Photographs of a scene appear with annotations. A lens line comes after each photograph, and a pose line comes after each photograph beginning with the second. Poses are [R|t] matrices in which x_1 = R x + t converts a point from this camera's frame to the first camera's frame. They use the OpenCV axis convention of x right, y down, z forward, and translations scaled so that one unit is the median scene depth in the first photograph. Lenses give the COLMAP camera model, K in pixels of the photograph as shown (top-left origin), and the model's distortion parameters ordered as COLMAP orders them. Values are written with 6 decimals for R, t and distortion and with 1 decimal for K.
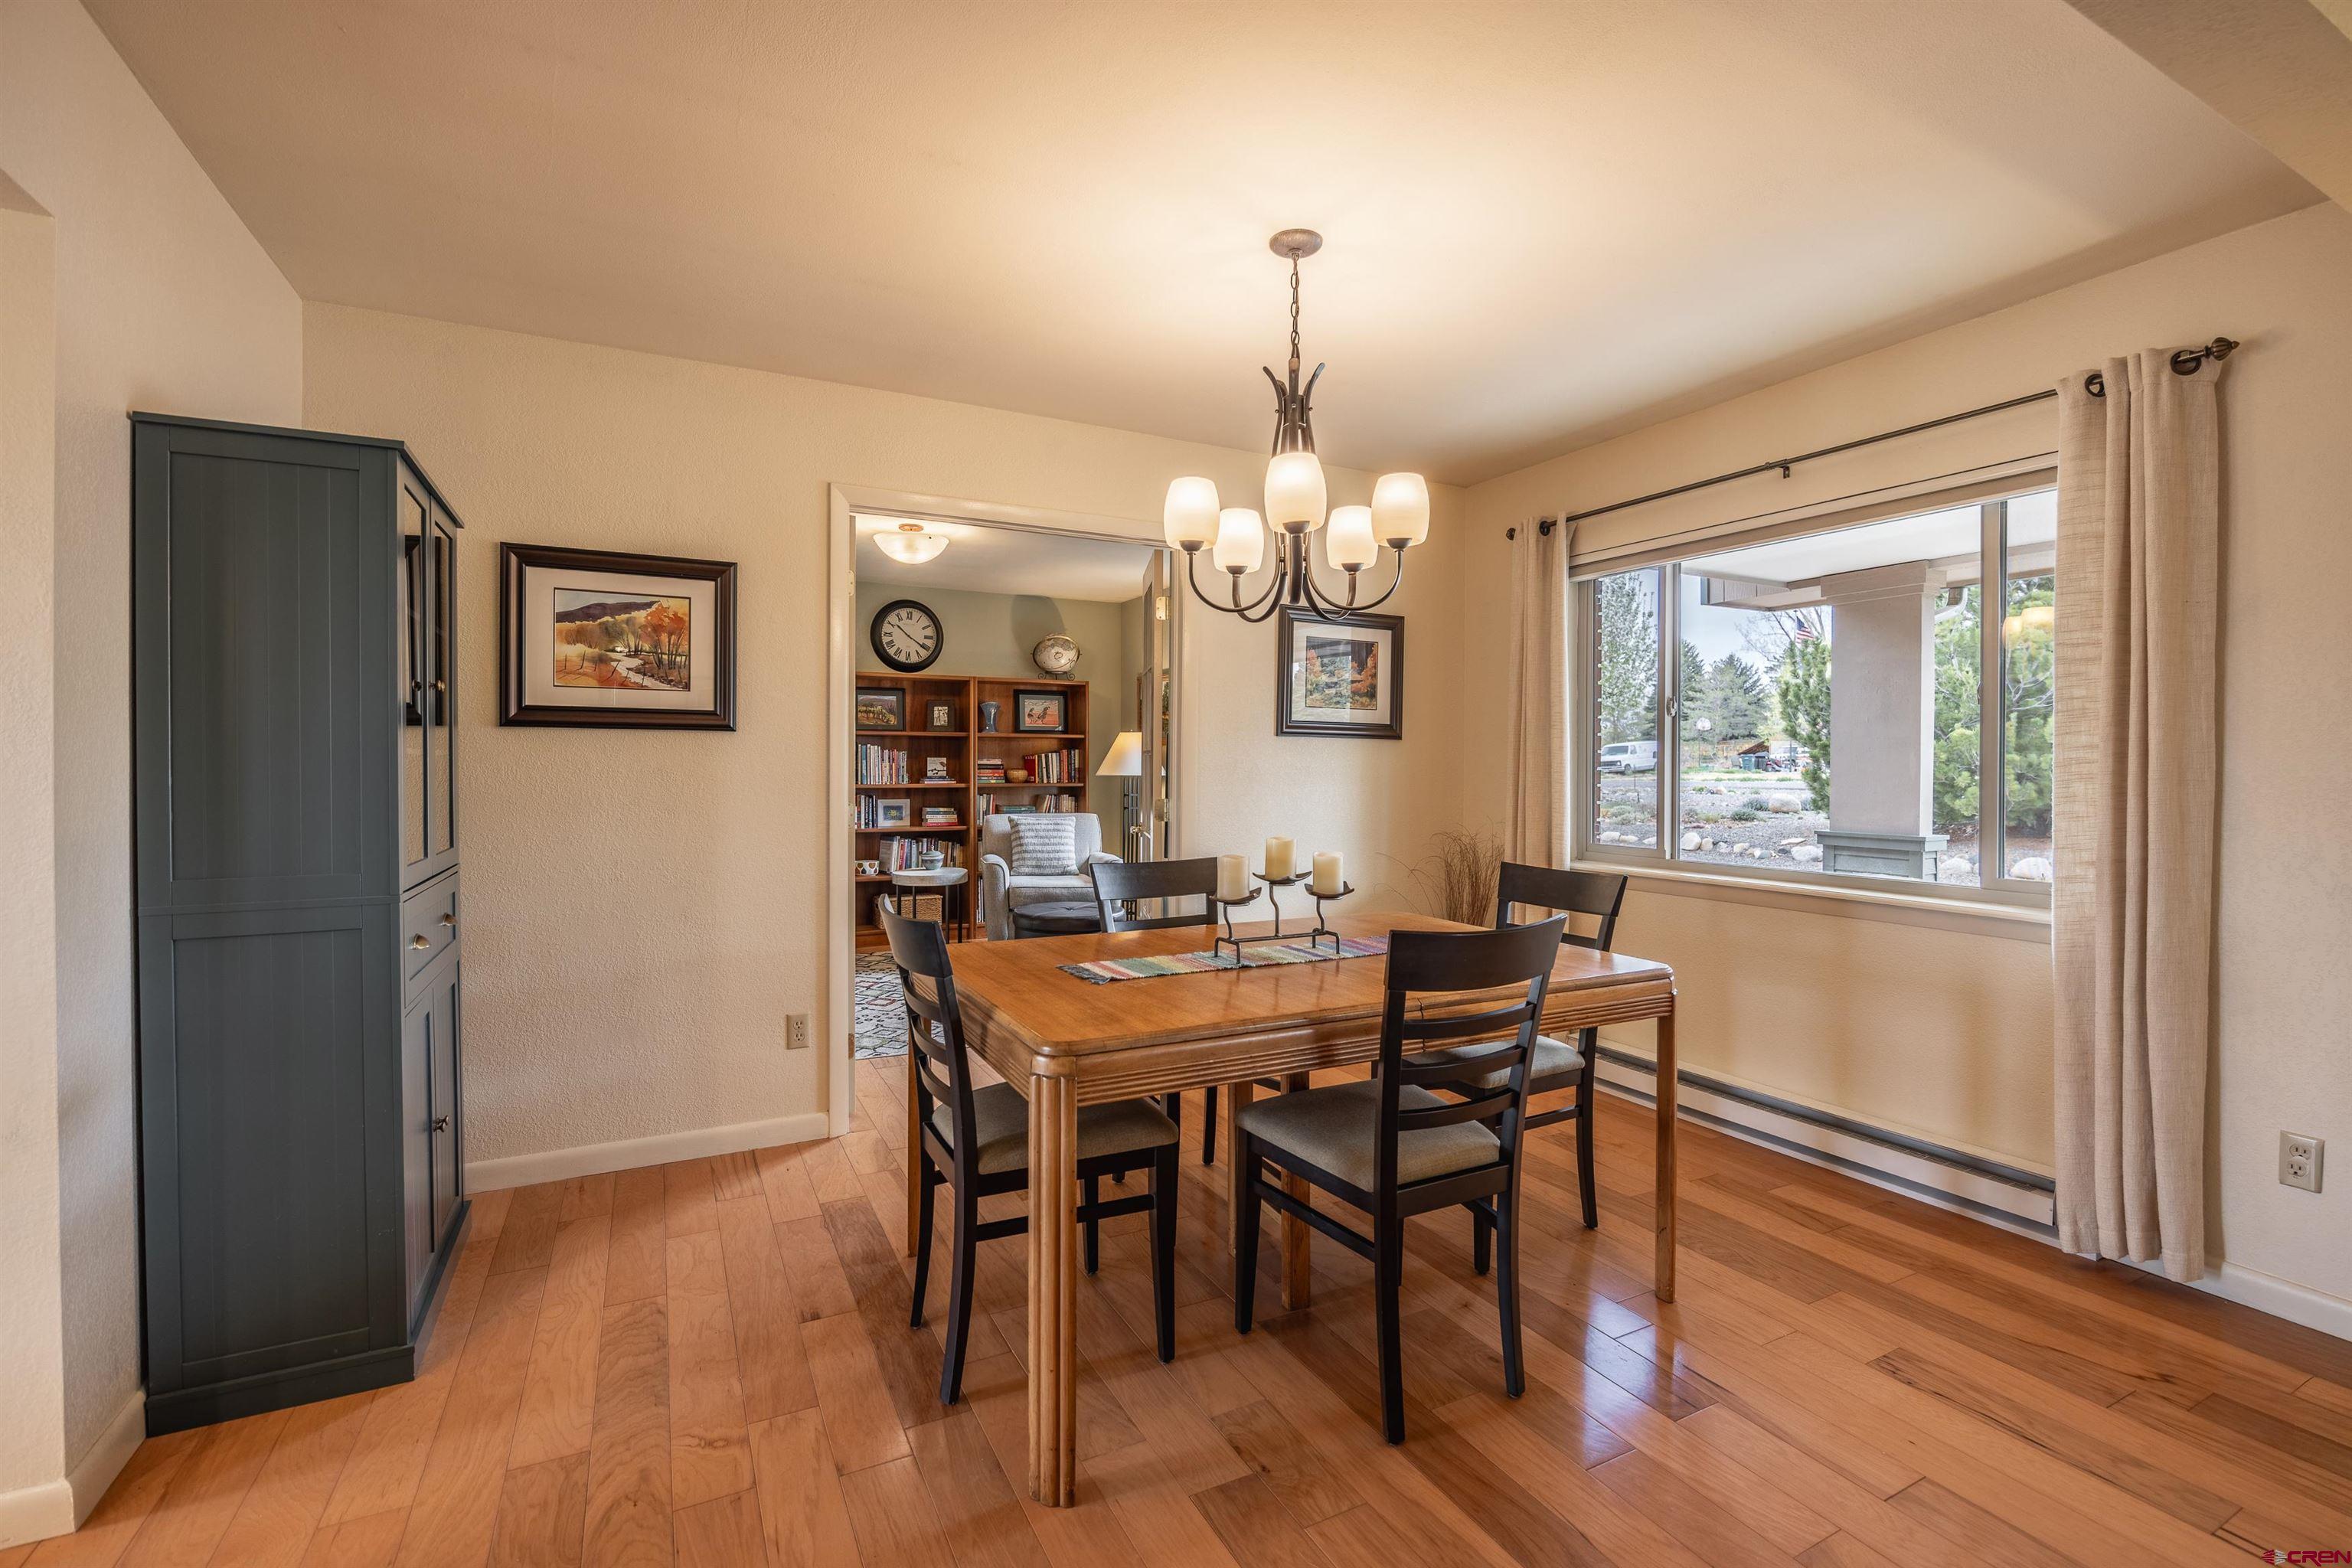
lens RADIAL K [[1038.4, 0, 1180.7], [0, 1038.4, 776.2], [0, 0, 1]] dist [-0.000009, -0.000002]
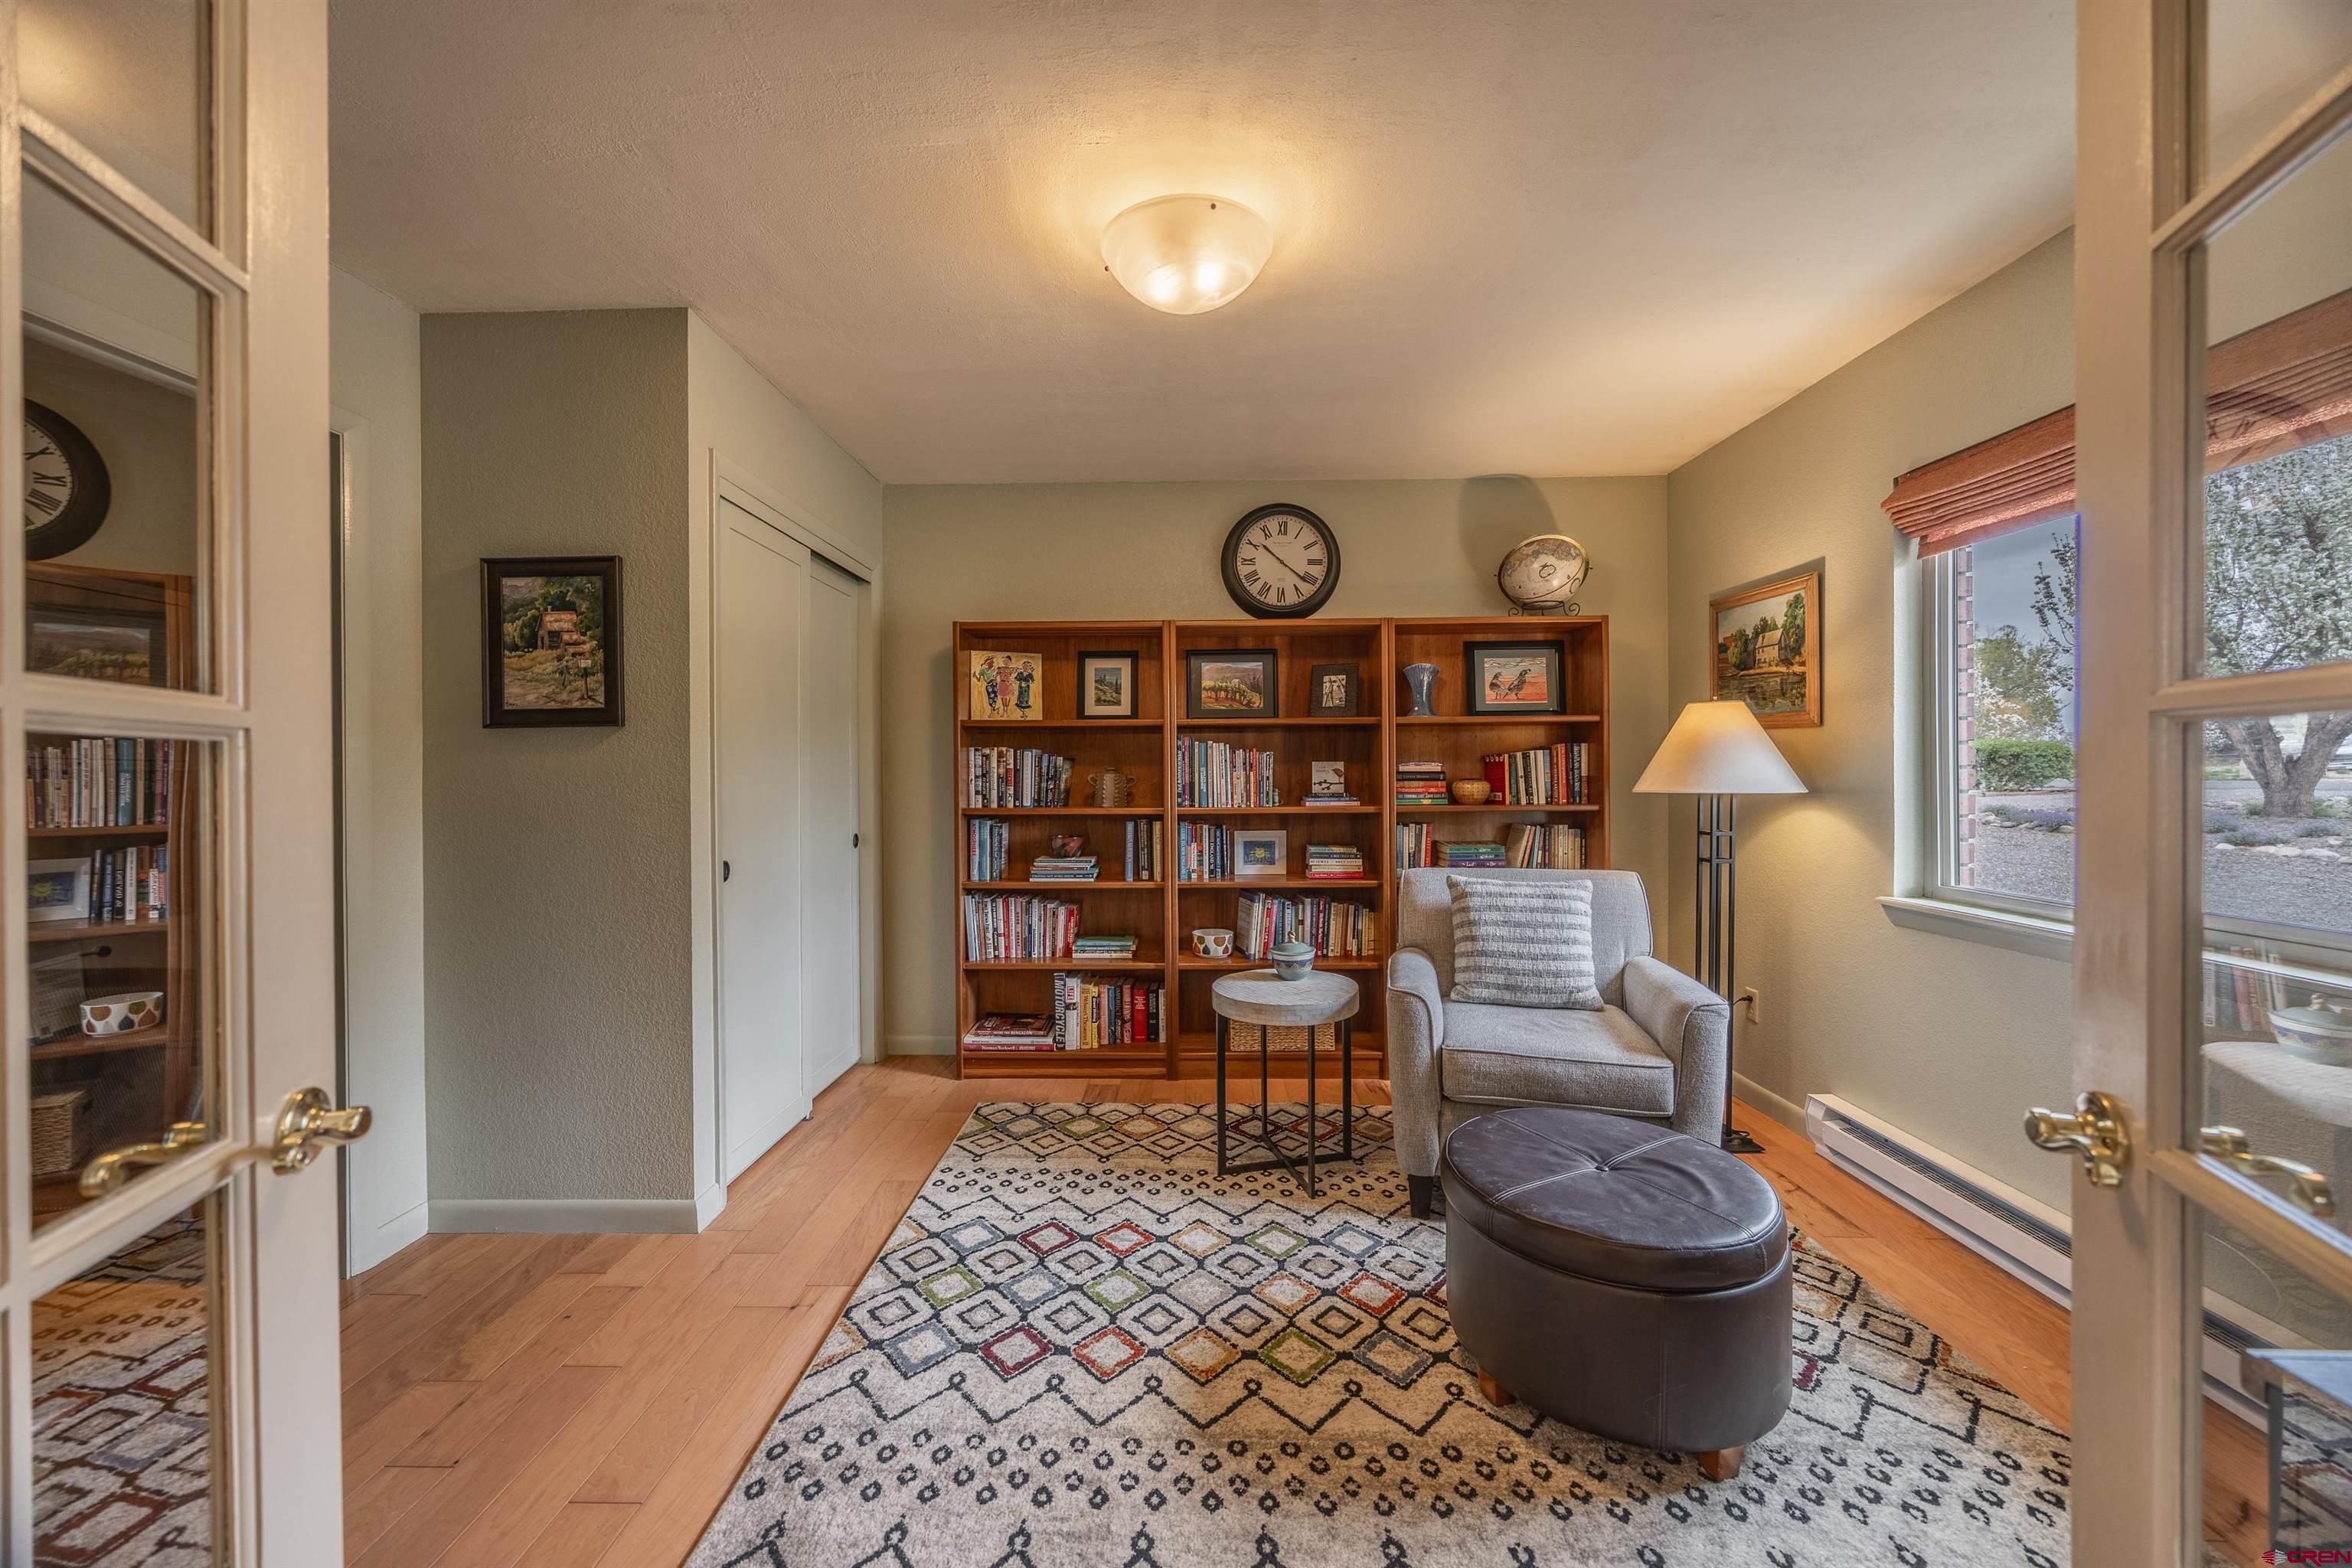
lens RADIAL K [[896.5, 0, 1175.5], [0, 896.5, 774.5], [0, 0, 1]] dist [-0.002834, 0.000344]
pose [[0.879043, -0.008603, -0.476664, -0.068261], [0.006816, 0.999962, -0.005477, -0.008410], [0.476693, 0.001565, 0.879069, 0.510860]]
